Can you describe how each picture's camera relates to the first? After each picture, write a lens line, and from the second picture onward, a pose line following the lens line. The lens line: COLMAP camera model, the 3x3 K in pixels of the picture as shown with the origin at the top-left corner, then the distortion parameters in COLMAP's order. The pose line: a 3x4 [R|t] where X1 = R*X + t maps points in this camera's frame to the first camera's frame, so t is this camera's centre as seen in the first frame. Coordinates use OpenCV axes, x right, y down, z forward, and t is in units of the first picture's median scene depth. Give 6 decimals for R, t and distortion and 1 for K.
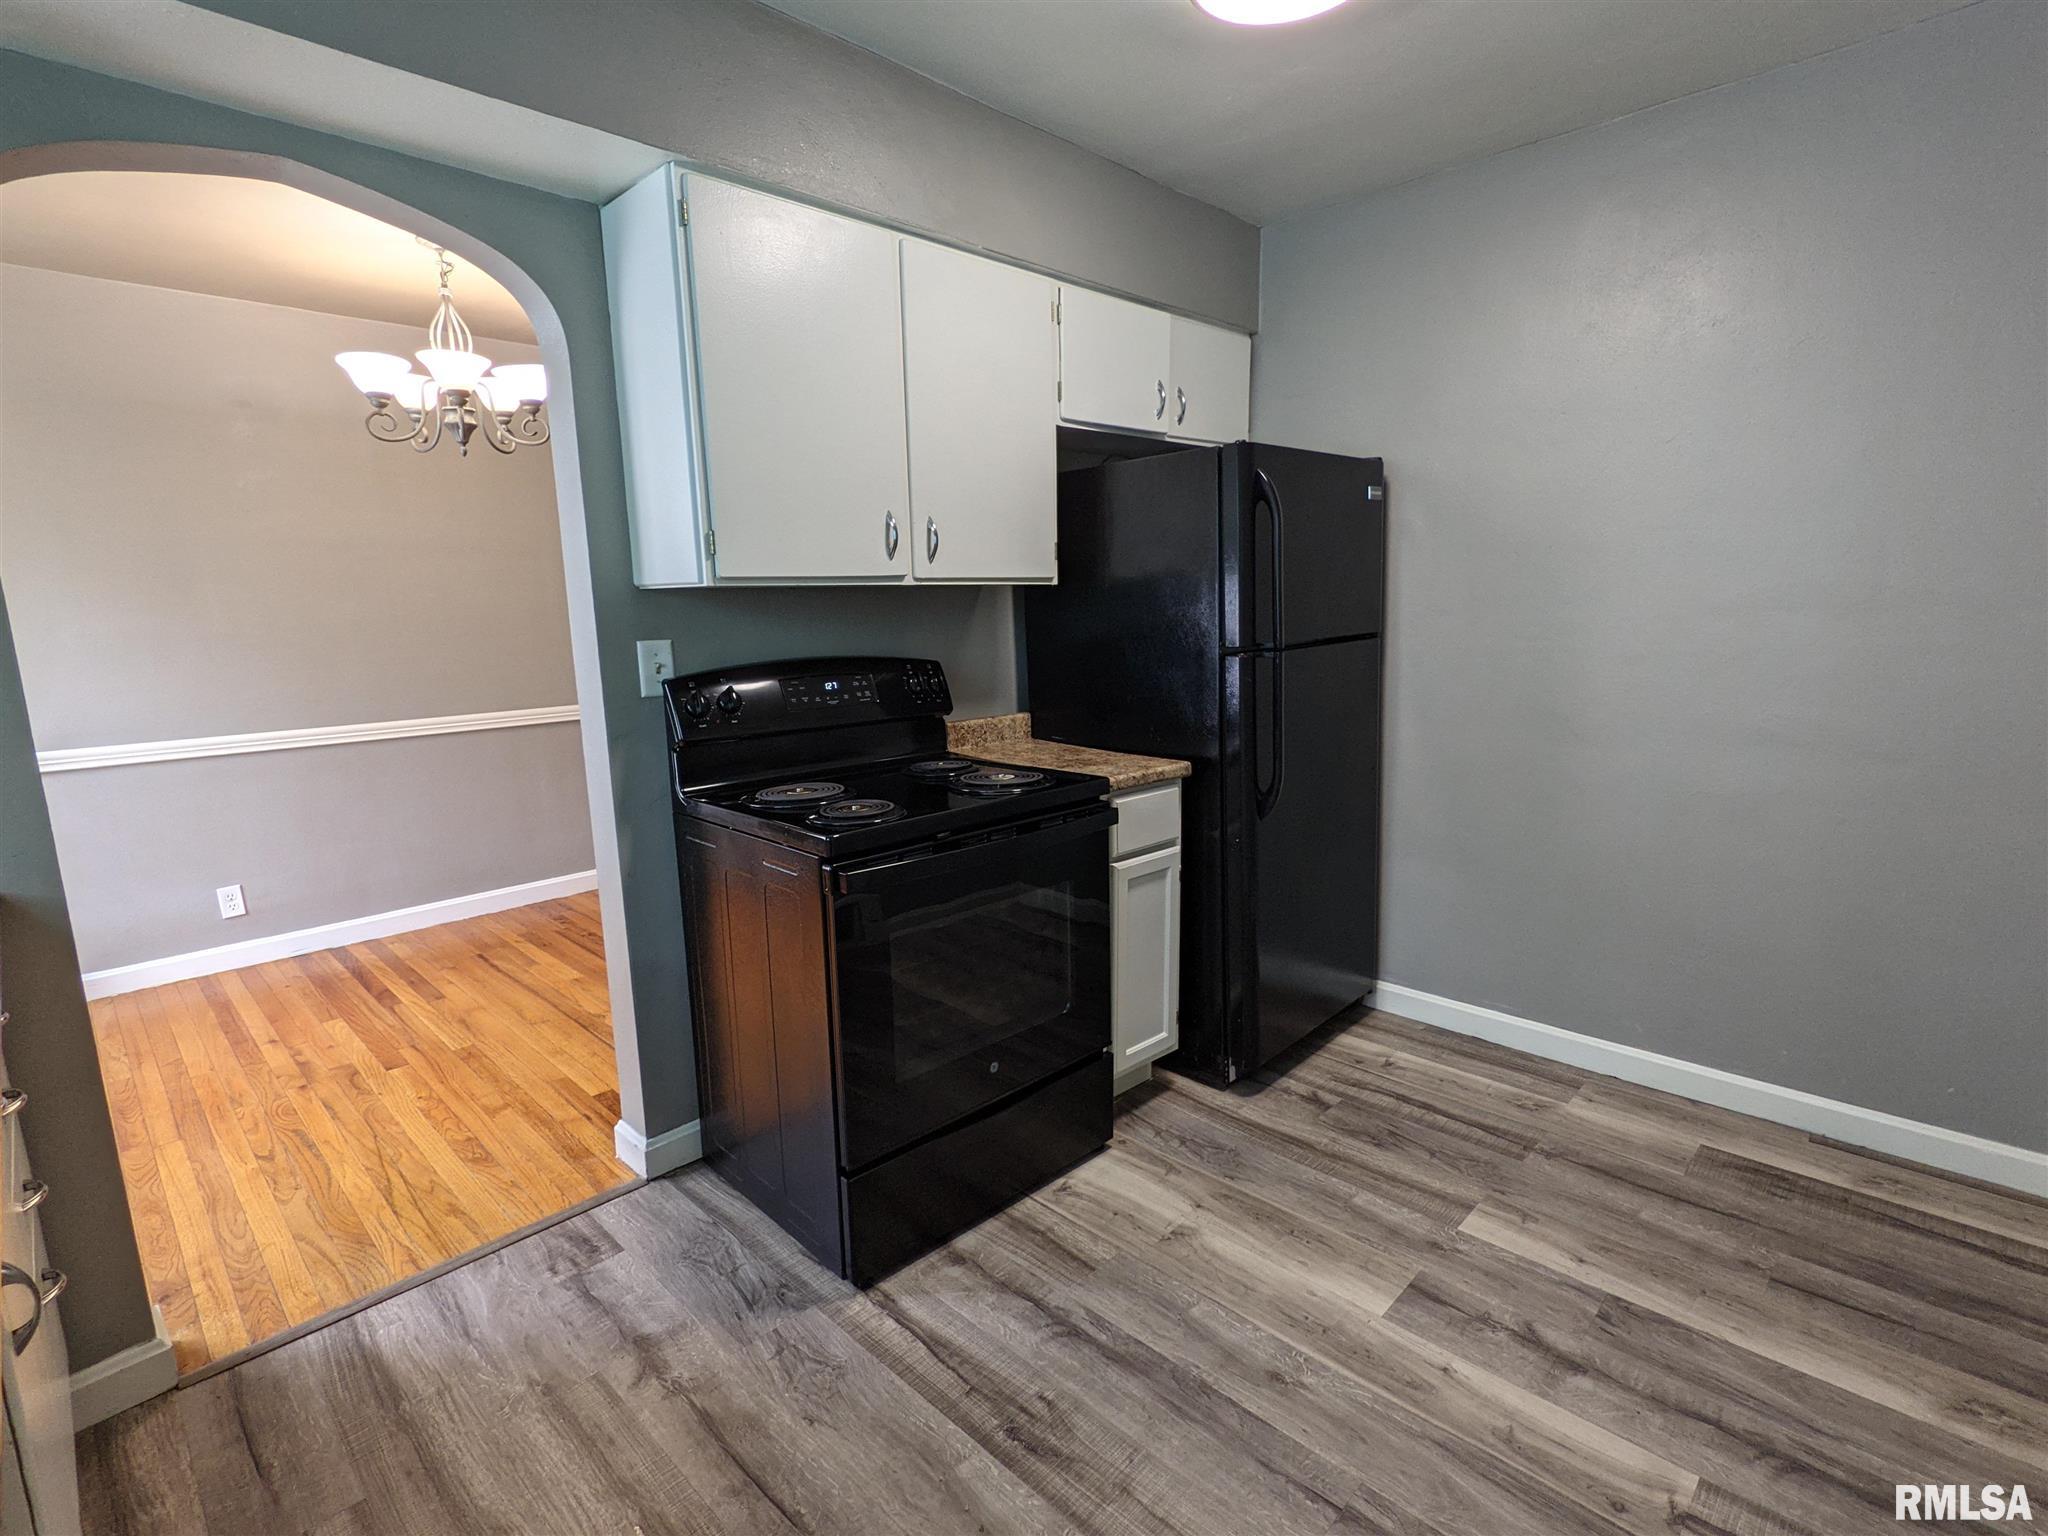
lens RADIAL K [[990.3, 0, 1031.3], [0, 990.3, 765.5], [0, 0, 1]] dist [0.012125, -0.000382]
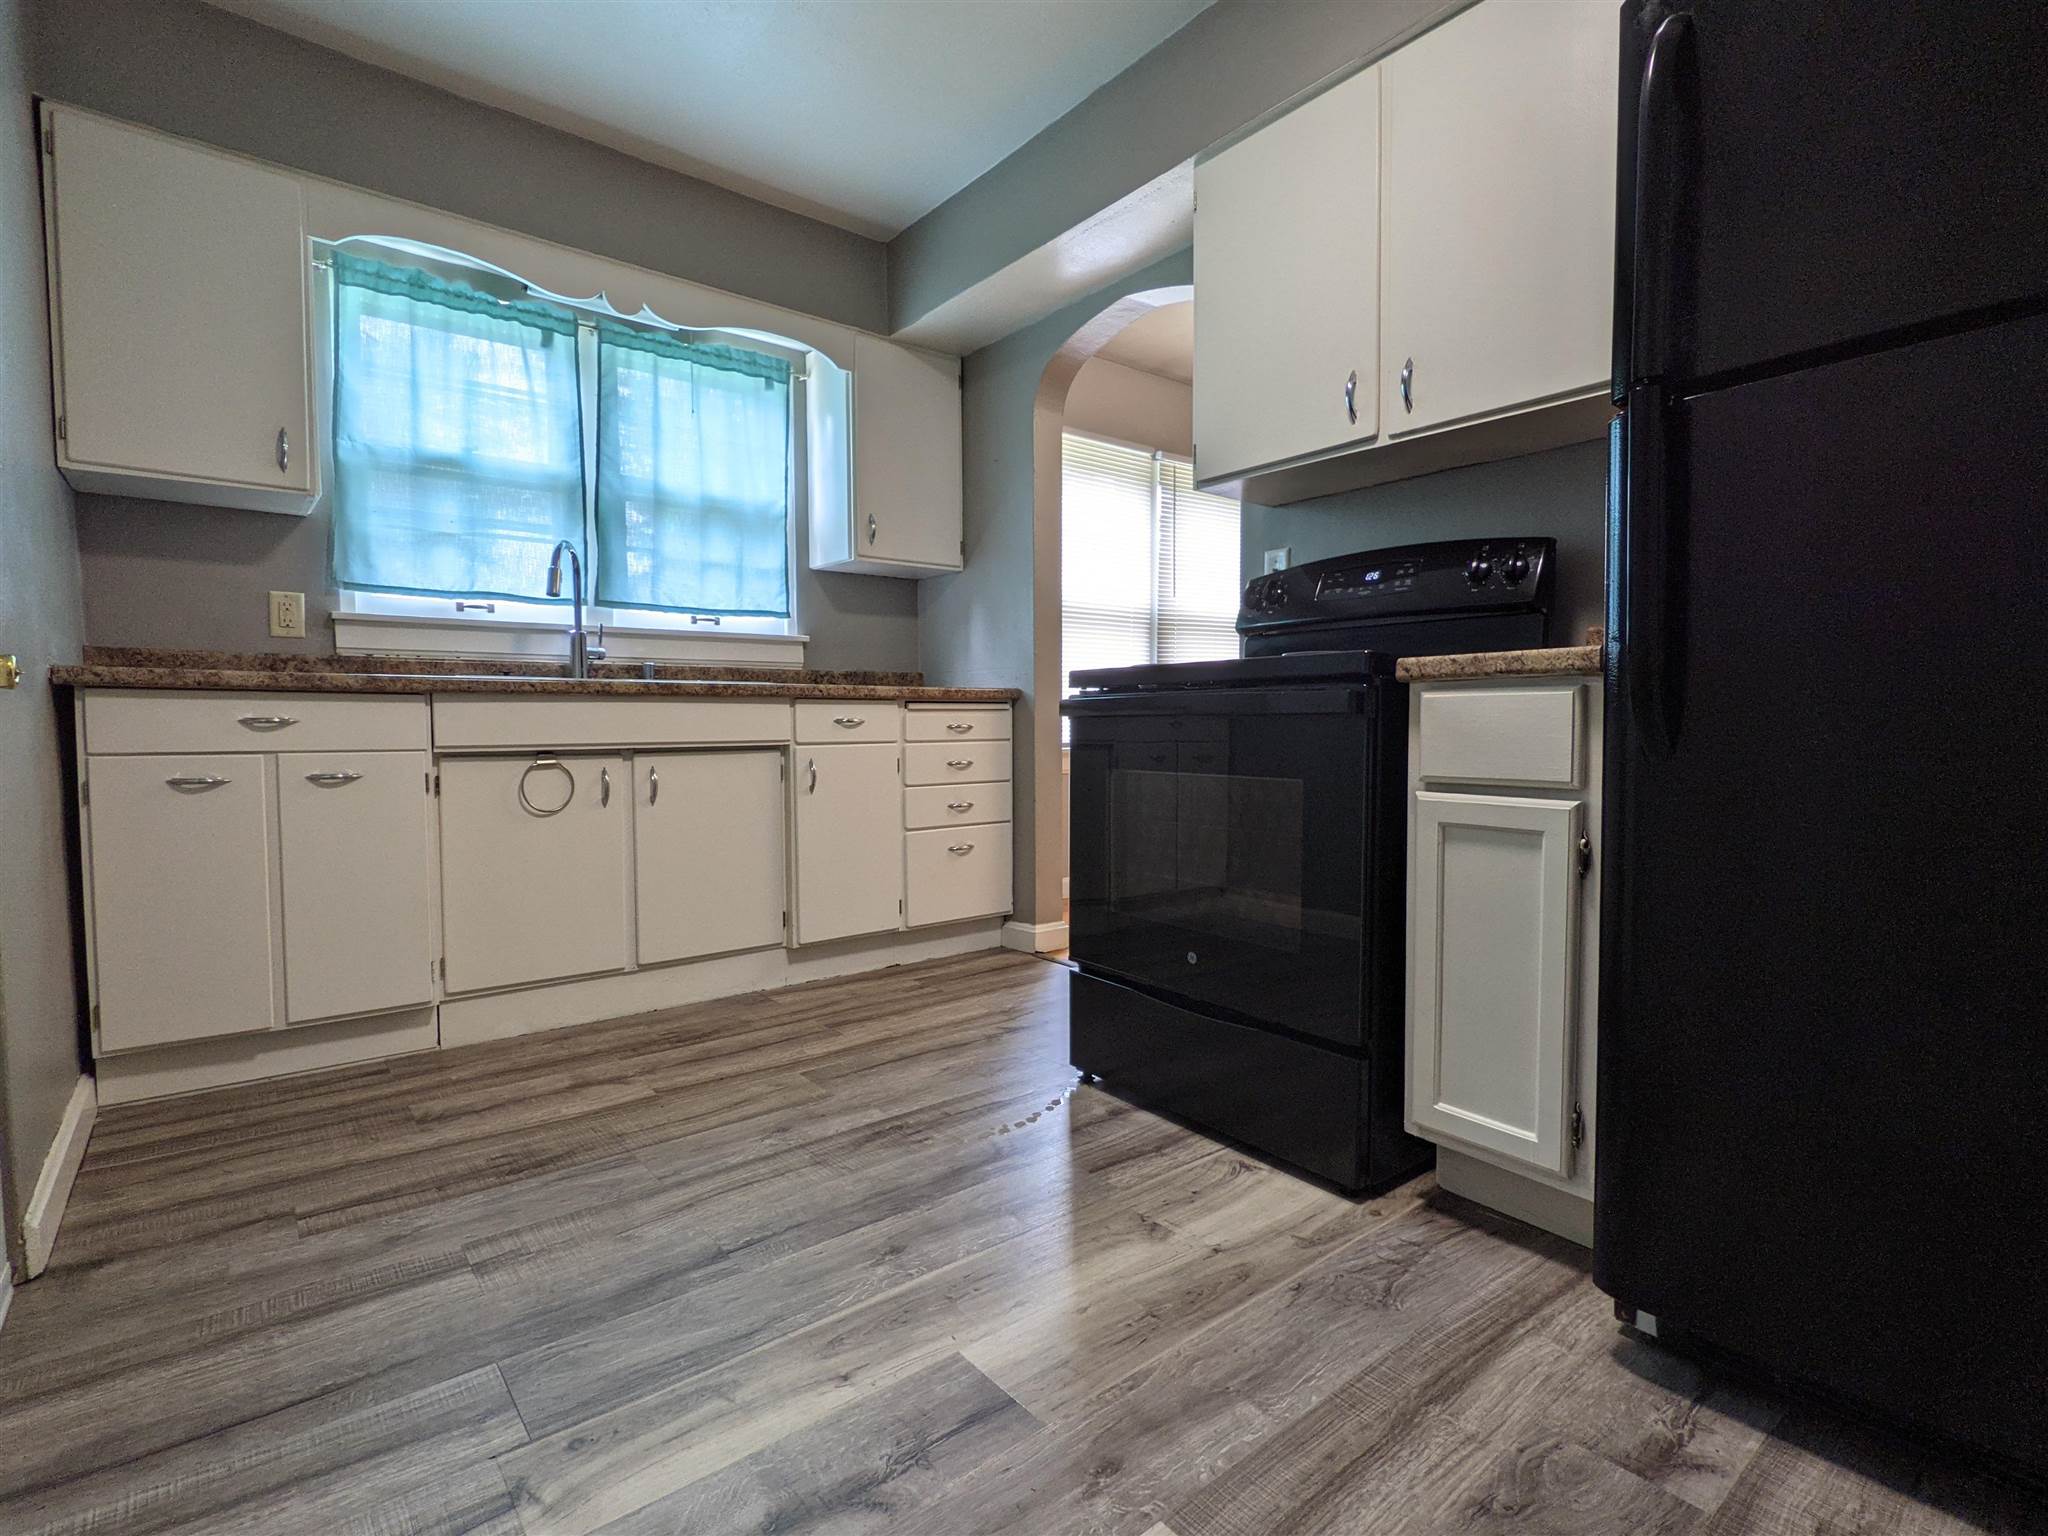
lens RADIAL K [[990.3, 0, 1029.8], [0, 990.3, 769.1], [0, 0, 1]] dist [0.012125, -0.000382]
pose [[-0.106796, 0.068395, -0.991926, 0.886590], [-0.156343, 0.984066, 0.084686, 0.079546], [0.981912, 0.164124, -0.094401, 0.925903]]
